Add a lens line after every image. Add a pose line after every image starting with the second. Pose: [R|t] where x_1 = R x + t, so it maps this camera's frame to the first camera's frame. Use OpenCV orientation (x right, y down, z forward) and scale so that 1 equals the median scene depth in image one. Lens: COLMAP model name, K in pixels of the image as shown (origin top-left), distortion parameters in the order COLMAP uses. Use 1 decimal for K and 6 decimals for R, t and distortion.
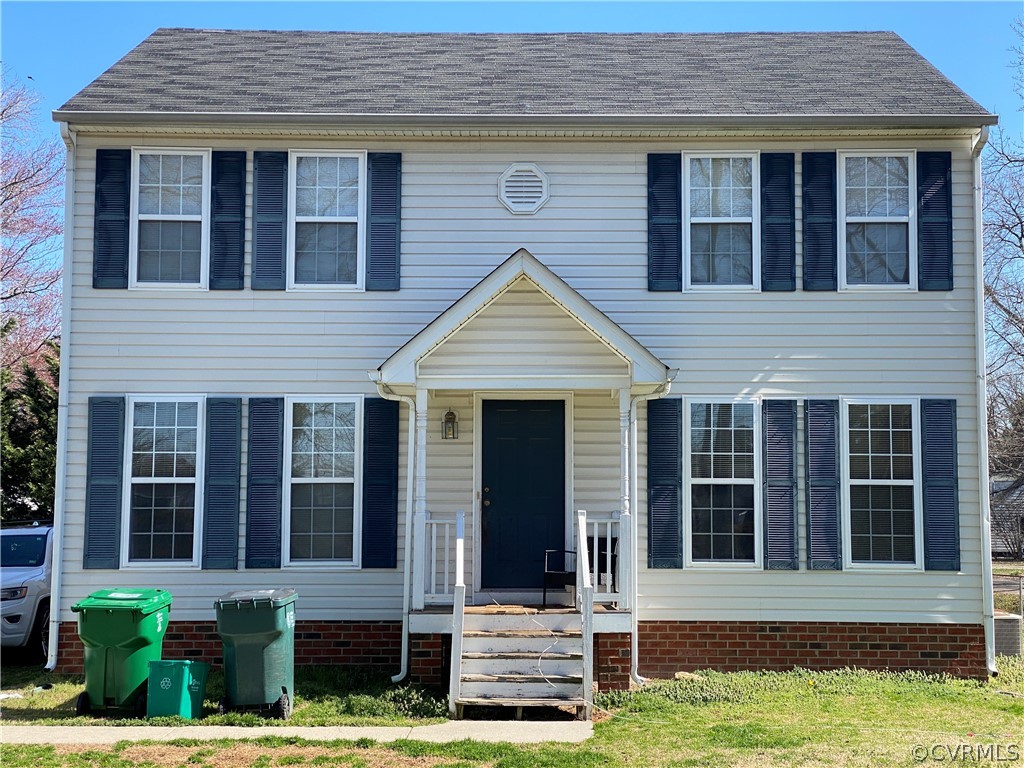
lens RADIAL K [[1527.0, 0, 521.2], [0, 1527.0, 386.2], [0, 0, 1]] dist [0.094469, 0.000000]
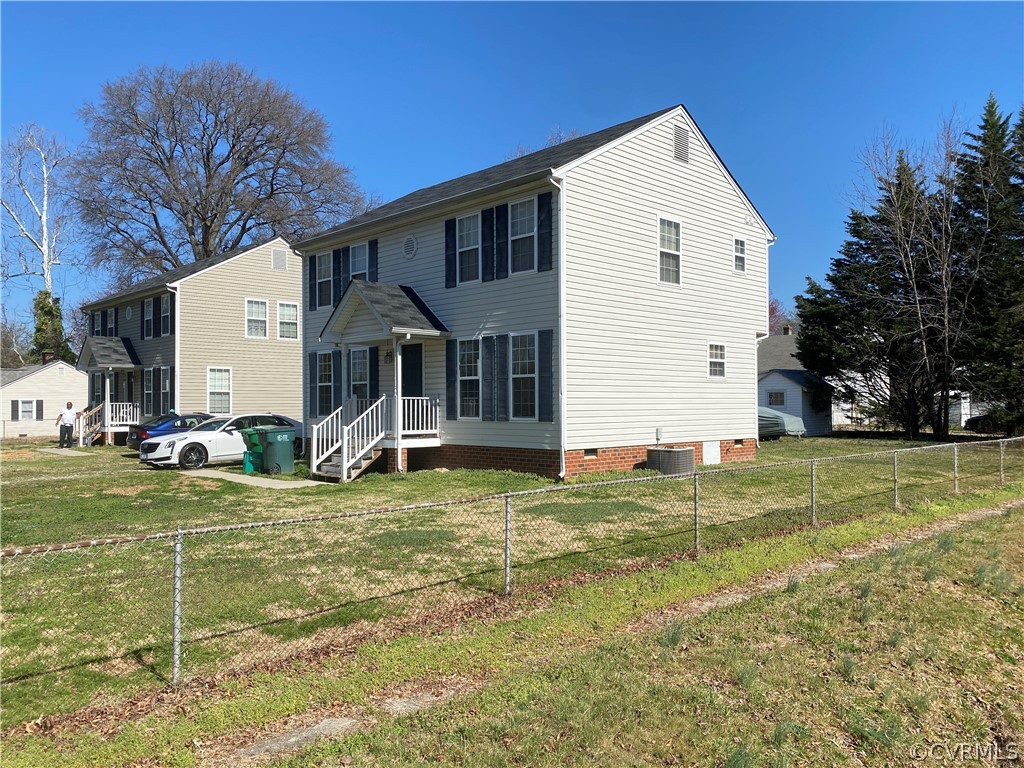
lens RADIAL K [[777.9, 0, 514.6], [0, 777.9, 399.7], [0, 0, 1]] dist [0.062056, -0.063742]
pose [[0.704449, -0.011192, -0.709666, 0.894427], [0.072911, 0.995727, 0.056671, 0.035837], [0.705999, -0.091664, 0.702255, 0.302162]]
